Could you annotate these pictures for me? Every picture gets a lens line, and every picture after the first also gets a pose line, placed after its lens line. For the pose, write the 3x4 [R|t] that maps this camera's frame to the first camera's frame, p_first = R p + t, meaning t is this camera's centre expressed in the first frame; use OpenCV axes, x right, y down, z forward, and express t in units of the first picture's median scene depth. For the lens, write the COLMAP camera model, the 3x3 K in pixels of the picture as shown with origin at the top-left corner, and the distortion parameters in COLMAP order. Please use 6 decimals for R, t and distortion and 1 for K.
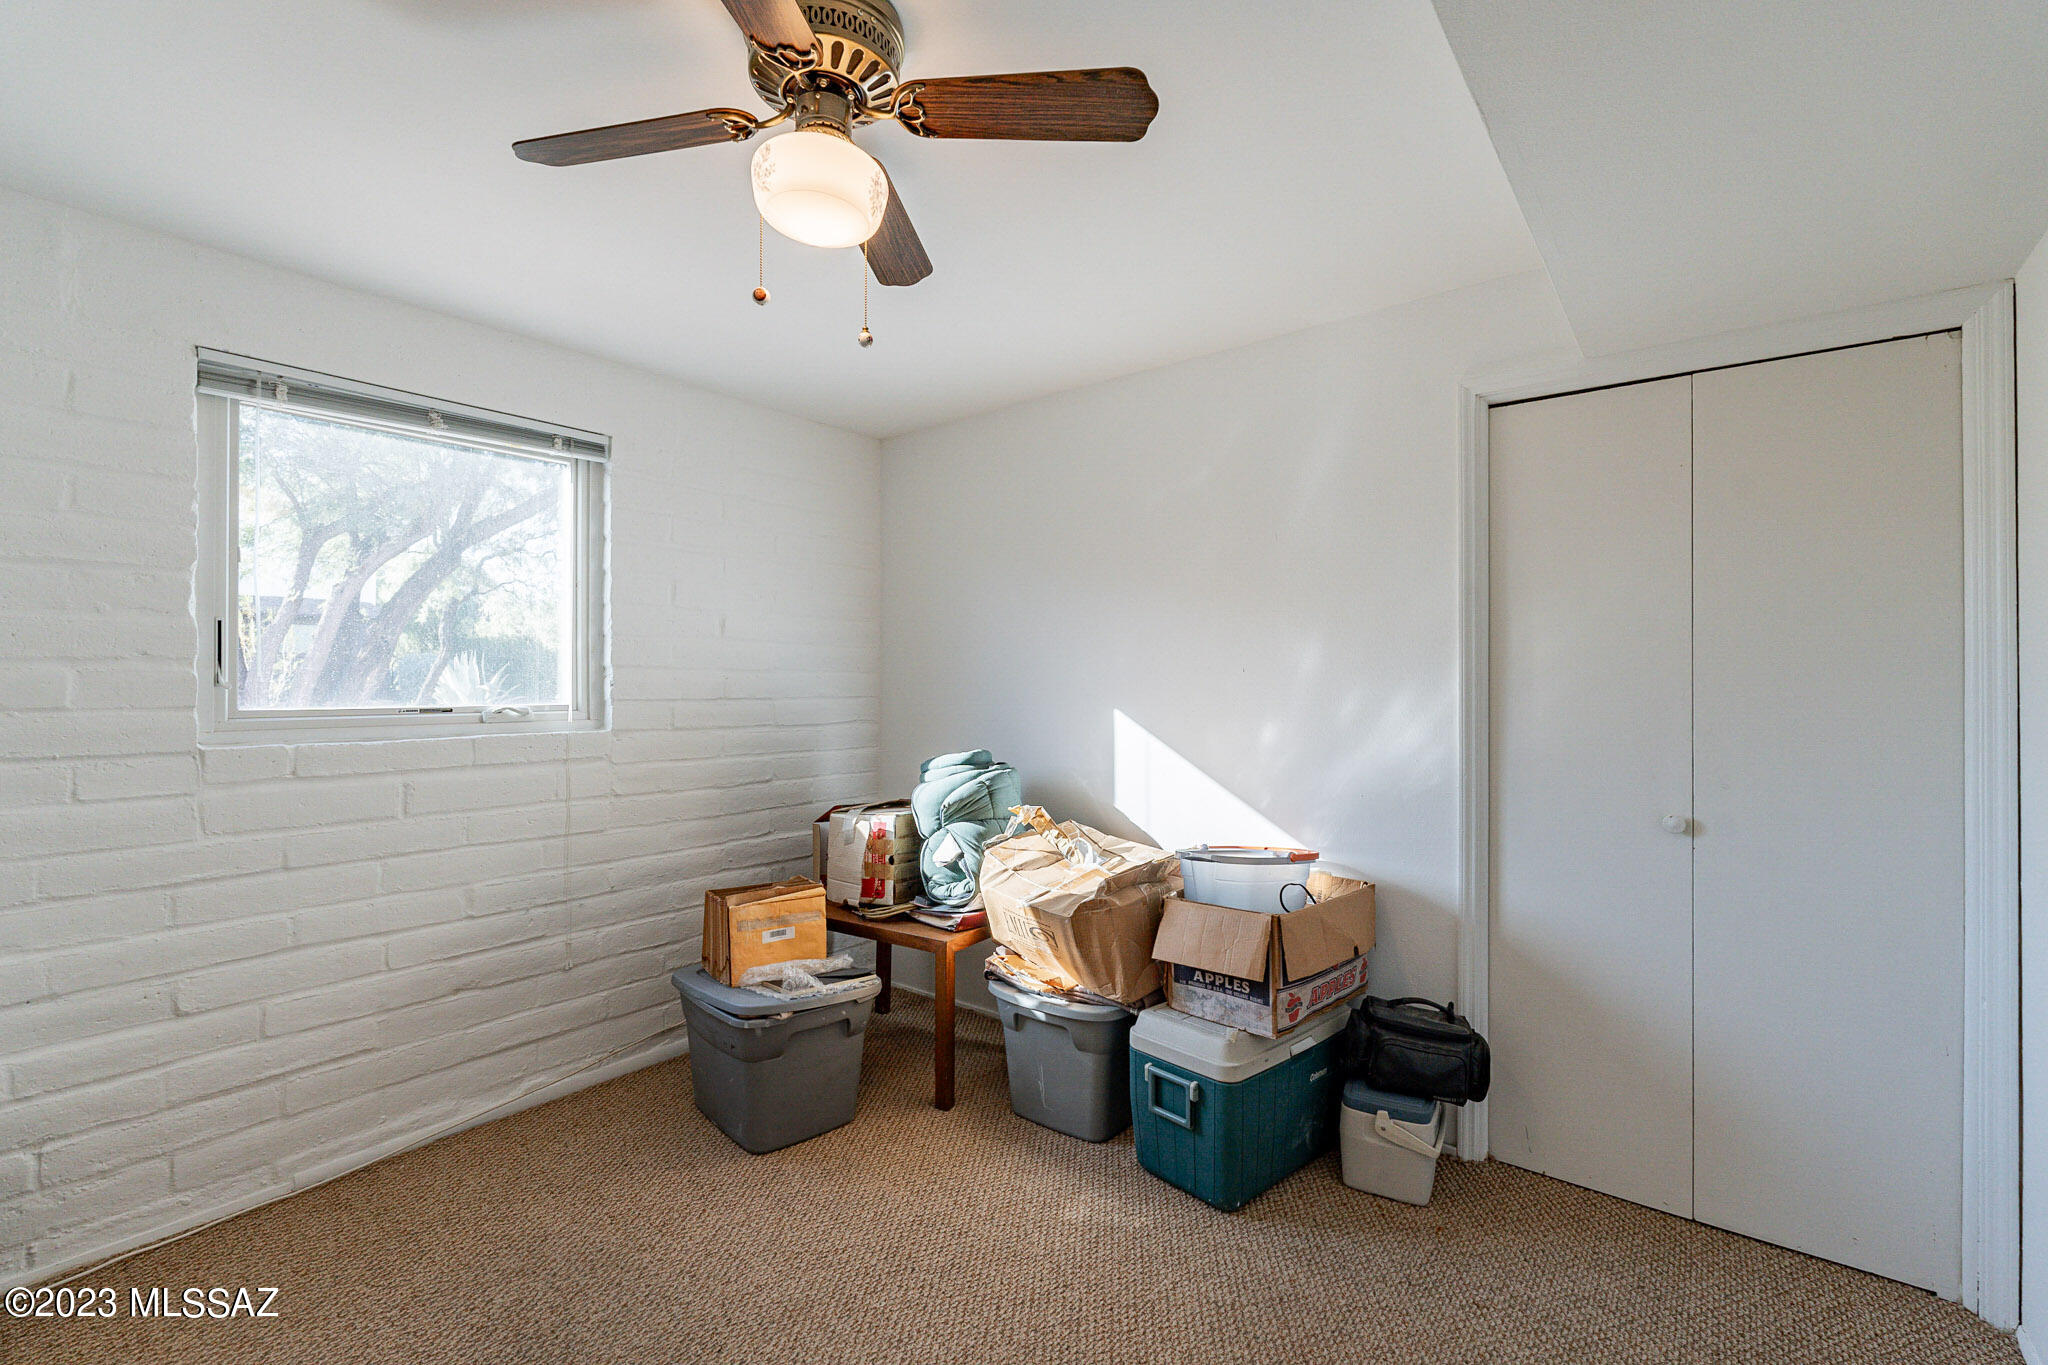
lens RADIAL K [[904.3, 0, 1021.7], [0, 904.3, 673.0], [0, 0, 1]] dist [-0.006956, 0.001768]
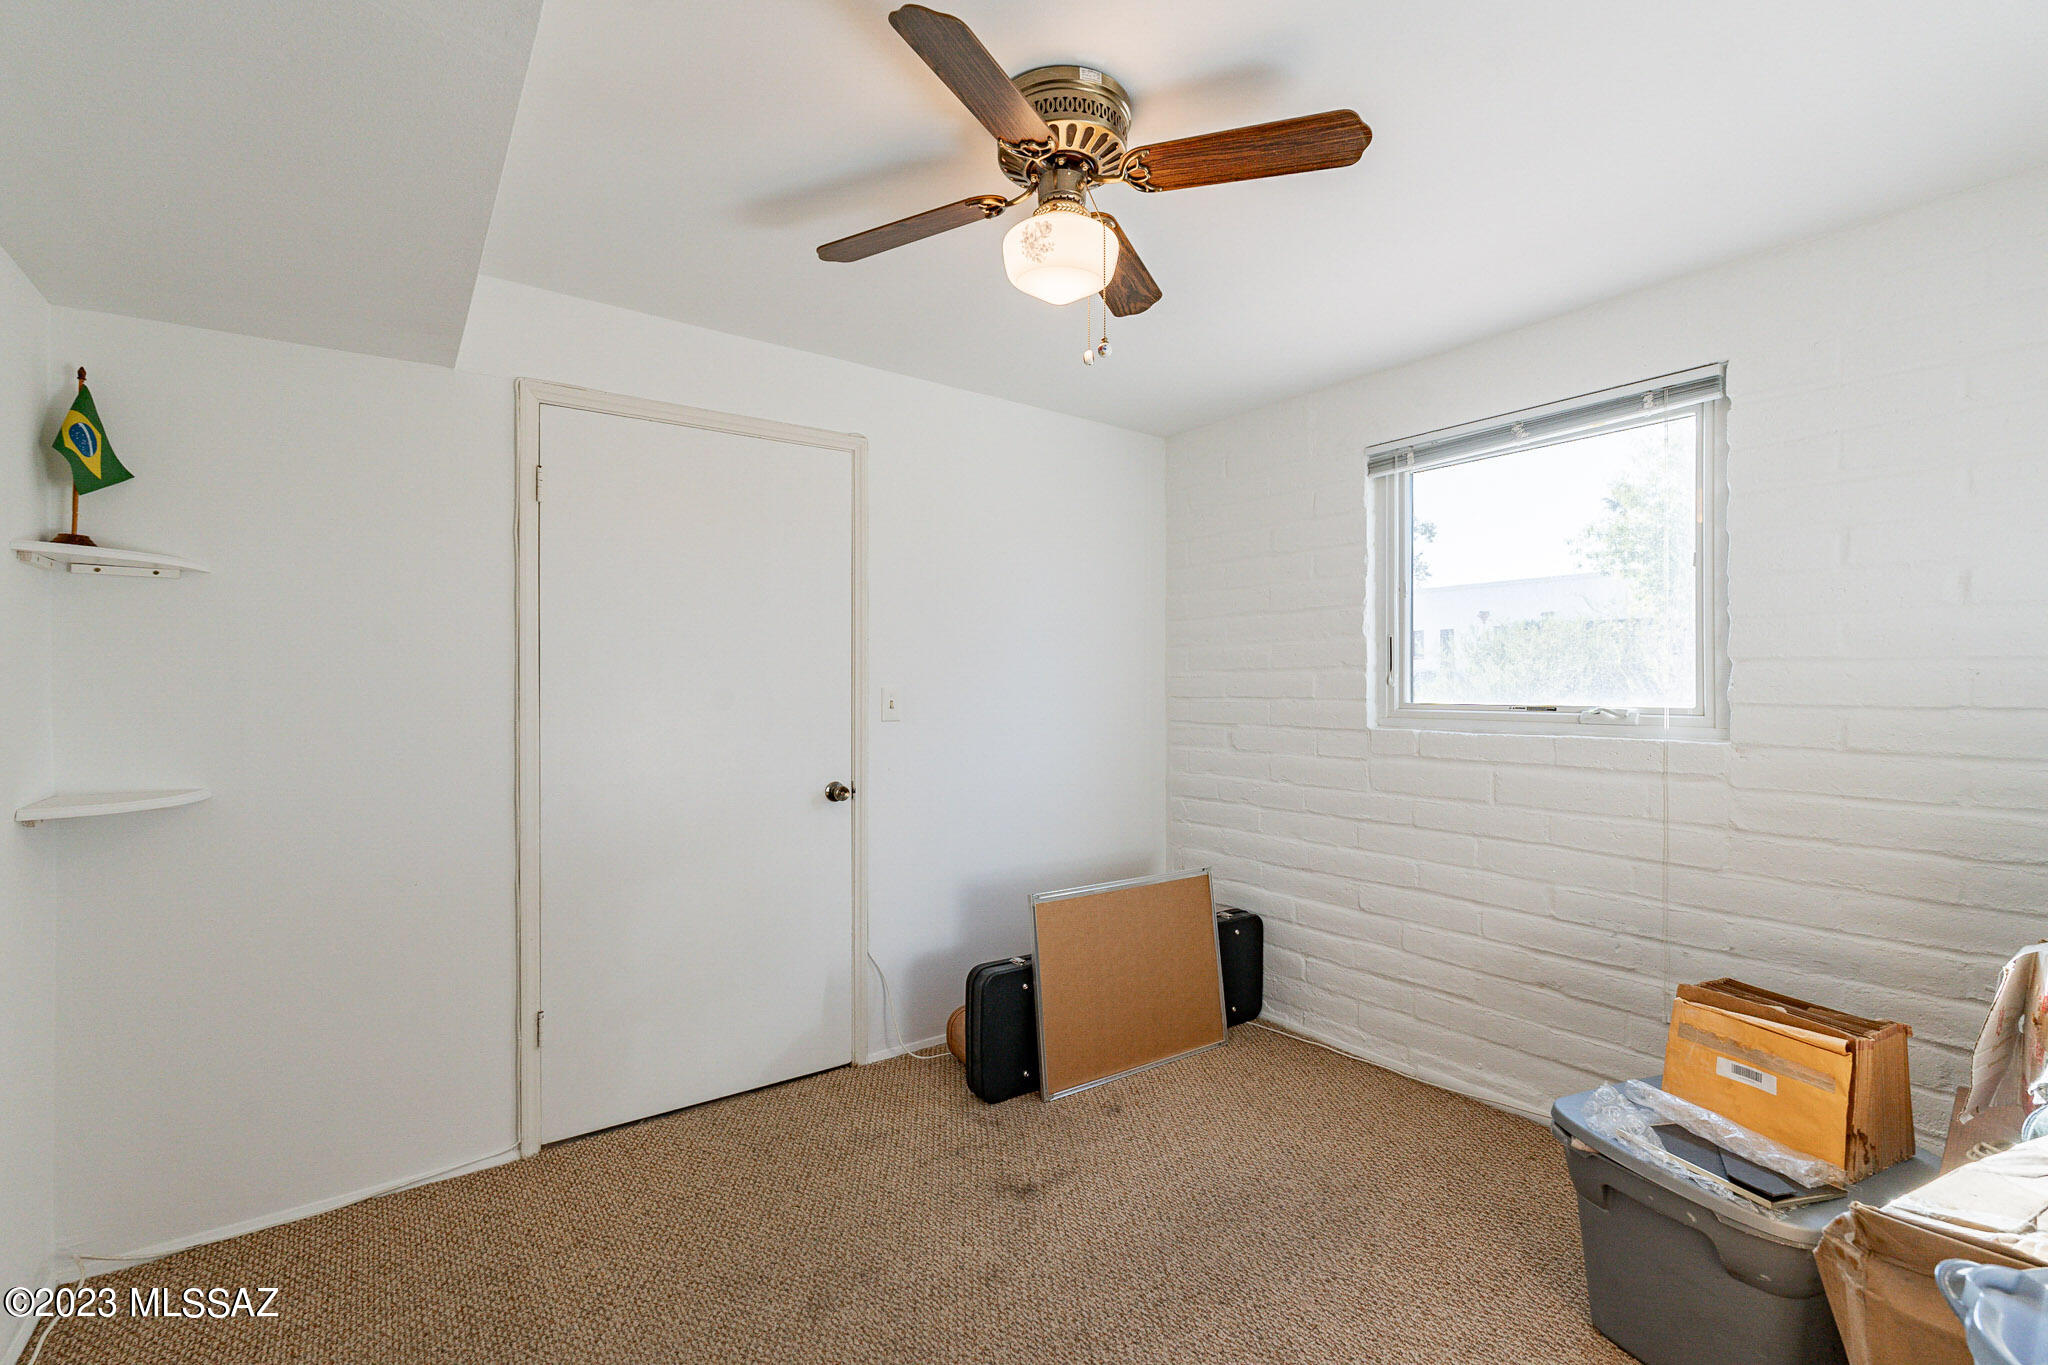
lens RADIAL K [[904.3, 0, 1024.8], [0, 904.3, 687.3], [0, 0, 1]] dist [-0.006956, 0.001768]
pose [[-0.285473, 0.003068, -0.958382, 0.519084], [0.010127, 0.999949, 0.000185, 0.011265], [0.958333, -0.009653, -0.285490, 0.744564]]
